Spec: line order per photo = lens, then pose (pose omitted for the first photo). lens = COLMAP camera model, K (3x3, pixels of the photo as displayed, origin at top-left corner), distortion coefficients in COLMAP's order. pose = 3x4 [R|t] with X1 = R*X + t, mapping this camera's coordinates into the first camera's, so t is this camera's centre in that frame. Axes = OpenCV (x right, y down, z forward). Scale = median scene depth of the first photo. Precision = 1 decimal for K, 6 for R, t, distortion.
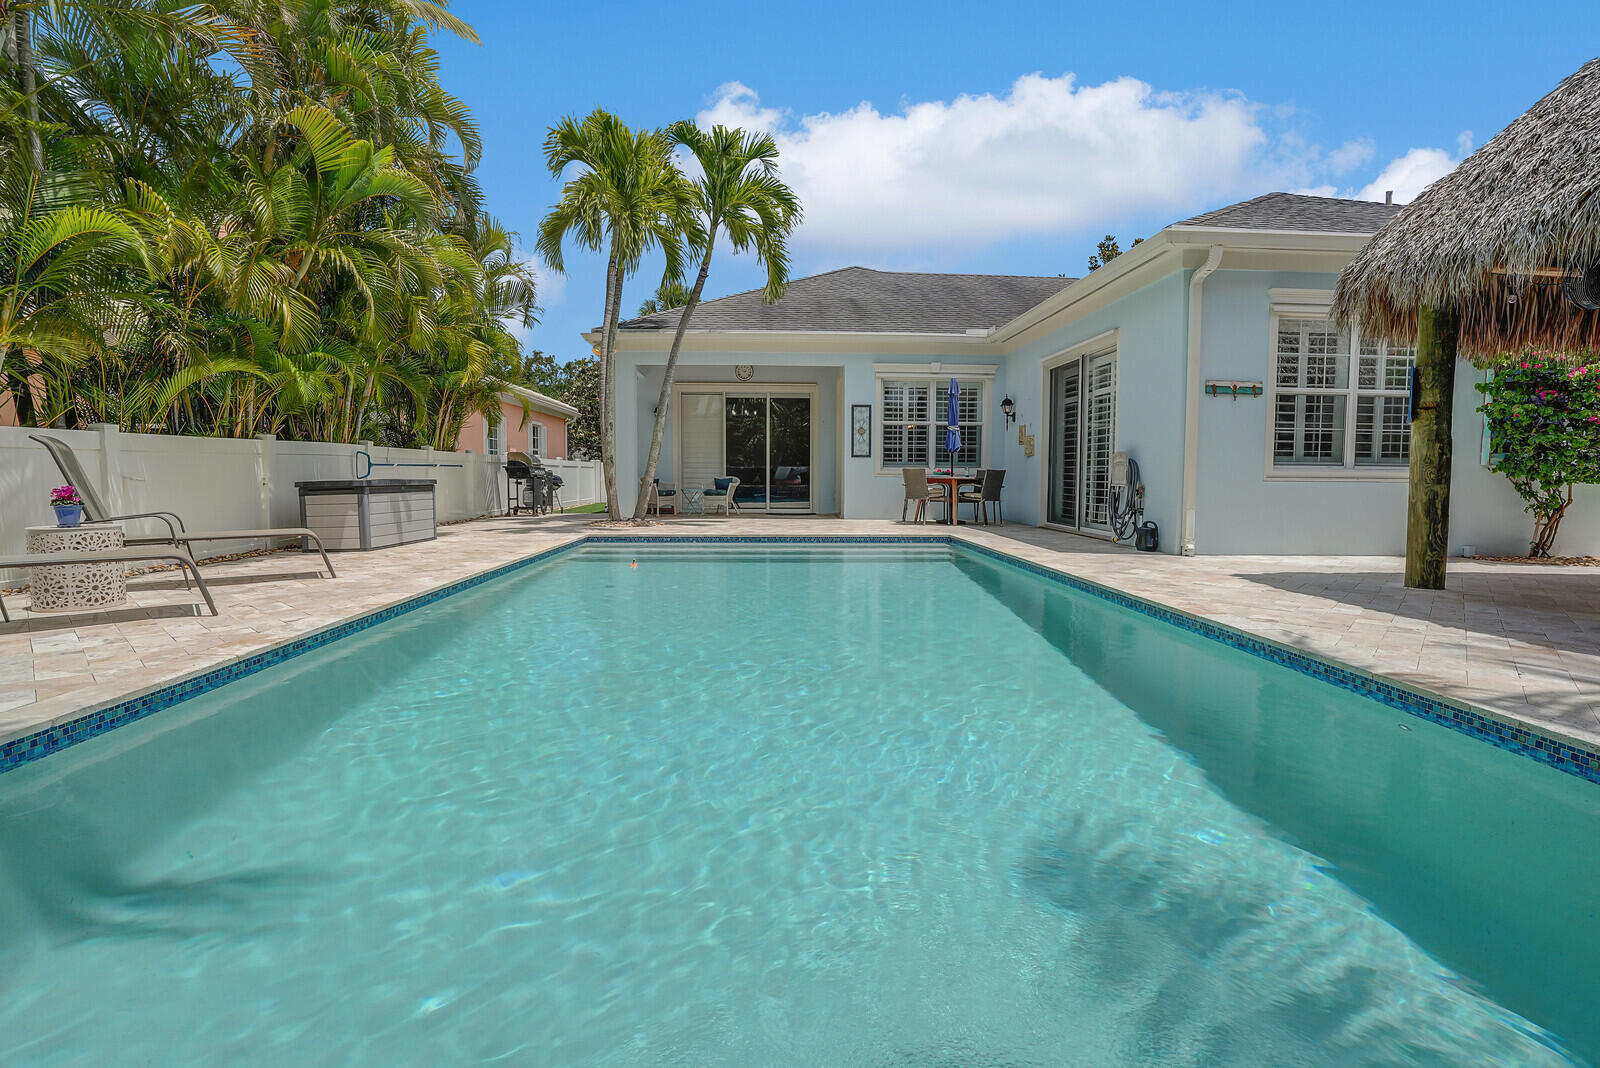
lens RADIAL K [[748.7, 0, 796.3], [0, 748.7, 539.9], [0, 0, 1]] dist [-0.061722, 0.019419]
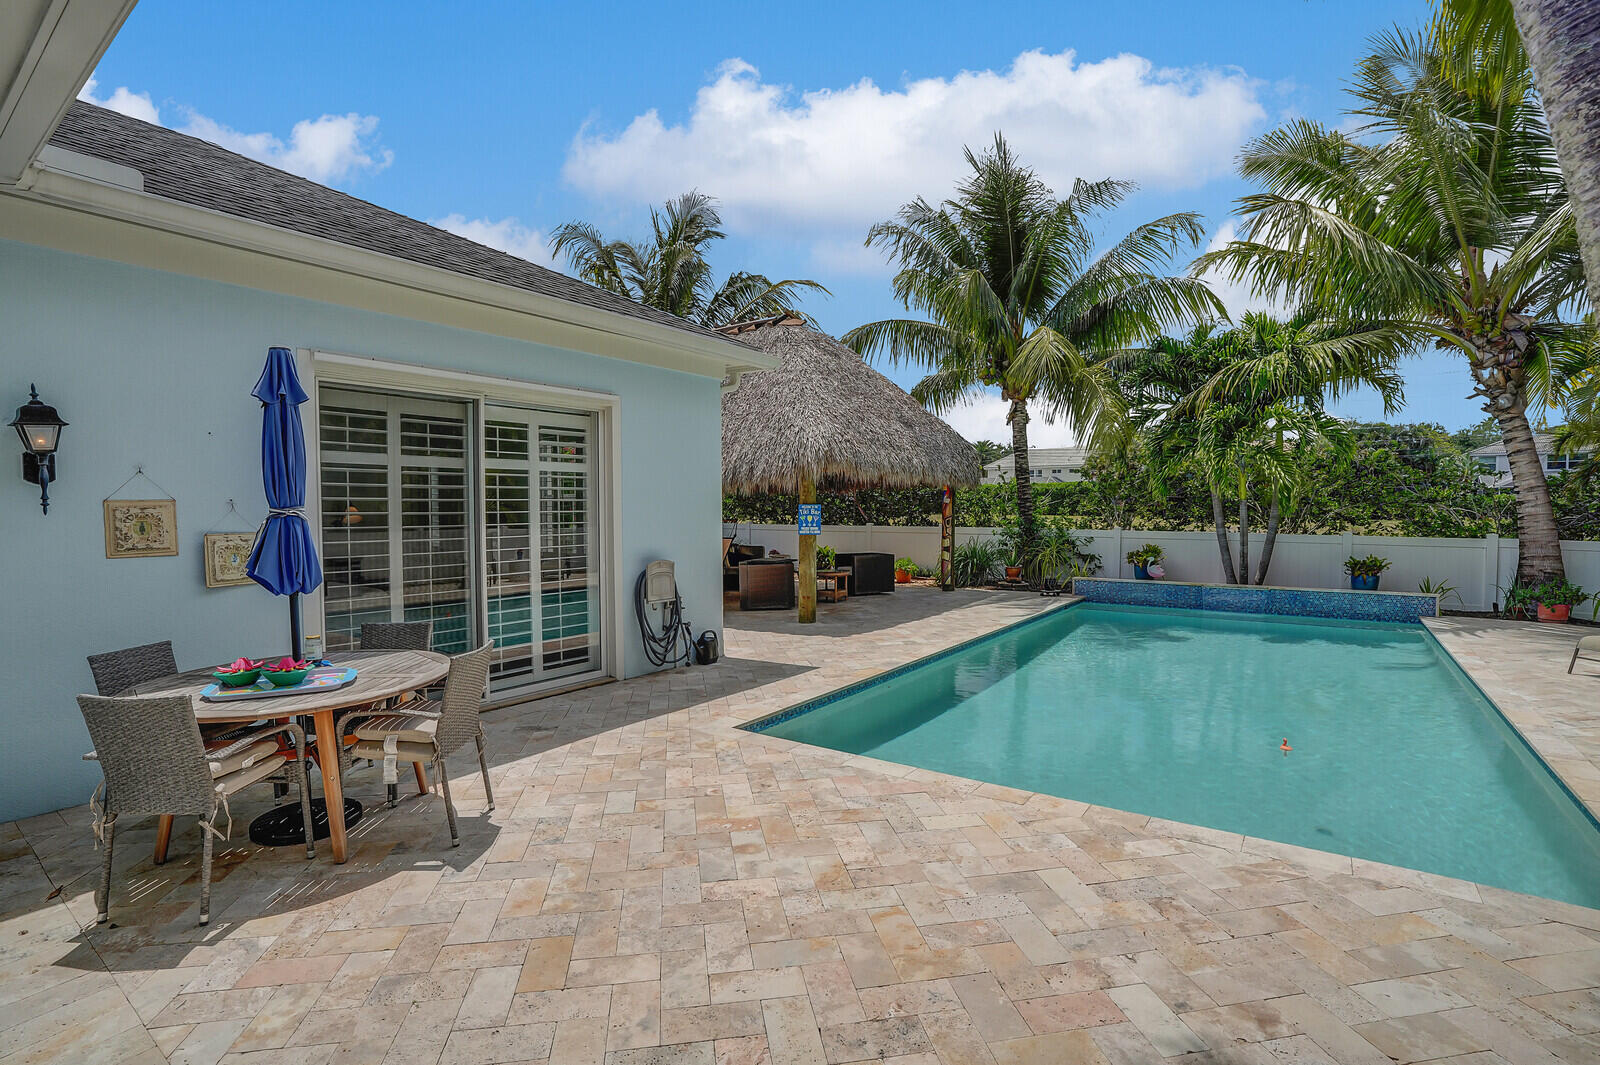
lens RADIAL K [[748.7, 0, 799.9], [0, 748.7, 535.7], [0, 0, 1]] dist [-0.061722, 0.019419]
pose [[-0.777708, -0.021945, 0.628243, -0.145854], [0.056867, 0.992837, 0.105076, -0.171812], [-0.626048, 0.117445, -0.770889, 1.179824]]
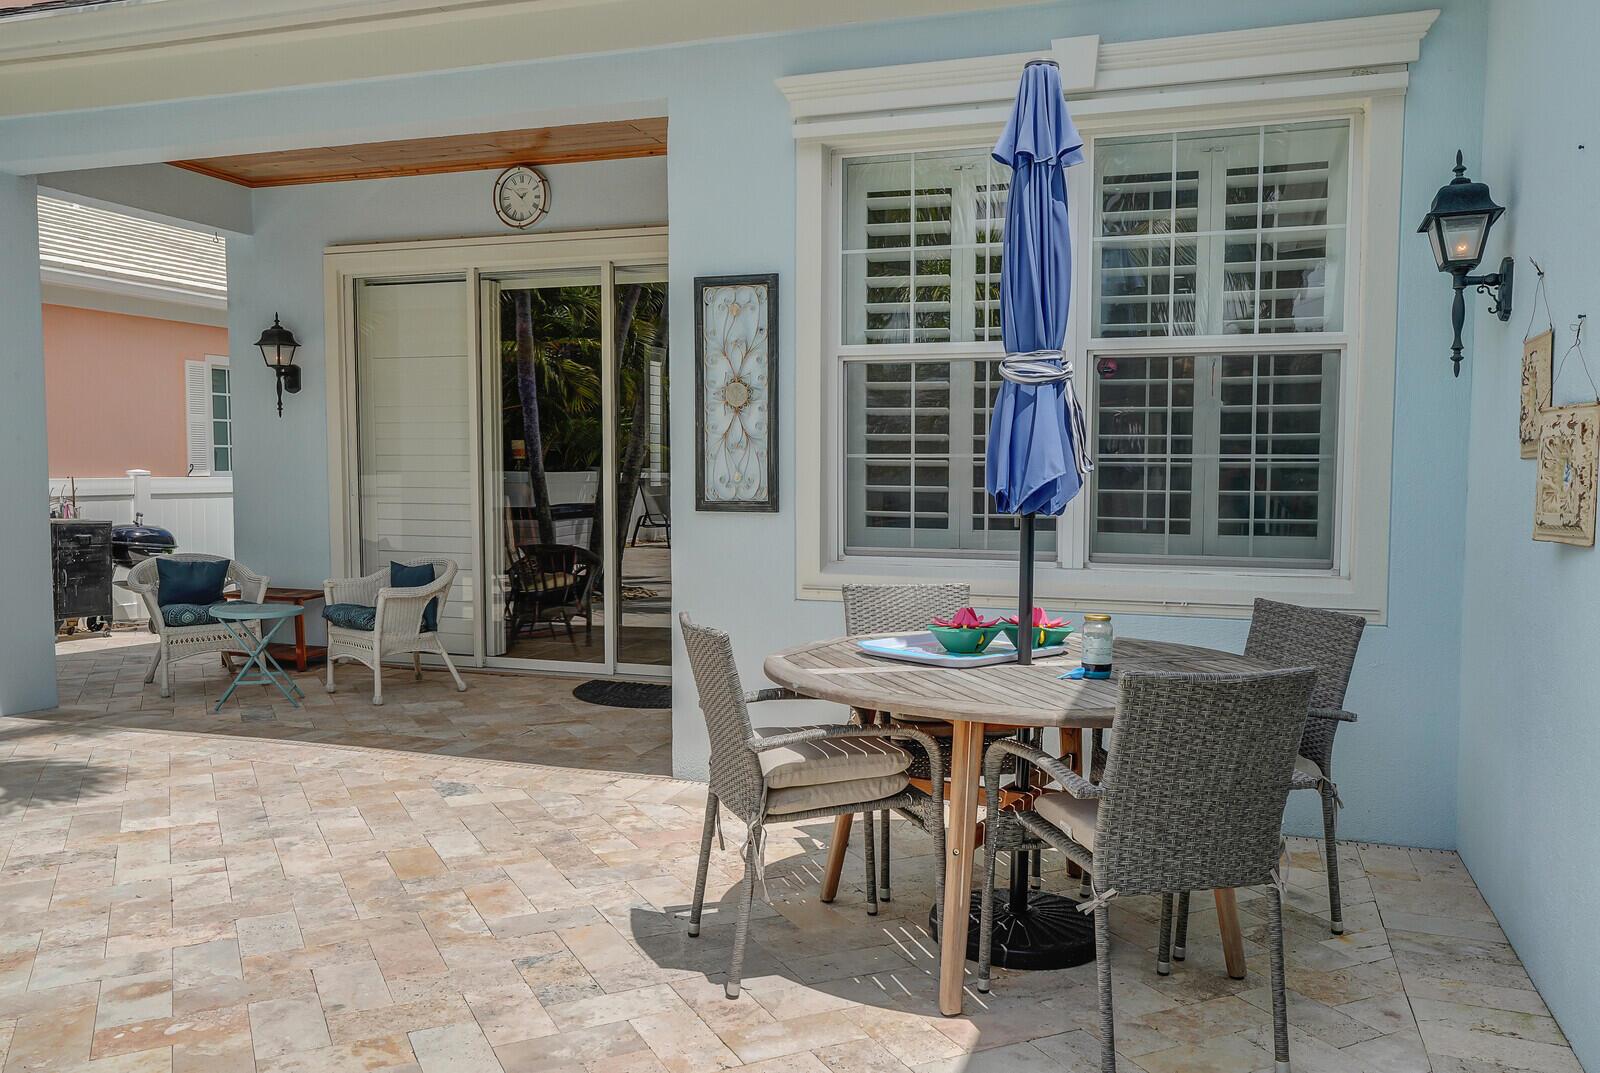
lens RADIAL K [[1267.4, 0, 802.4], [0, 1267.4, 539.1], [0, 0, 1]] dist [0.015904, 0.013345]
pose [[0.927018, 0.024684, -0.374203, 0.289011], [-0.034451, 0.999217, -0.019432, -0.112076], [0.373430, 0.030906, 0.927143, 0.771628]]
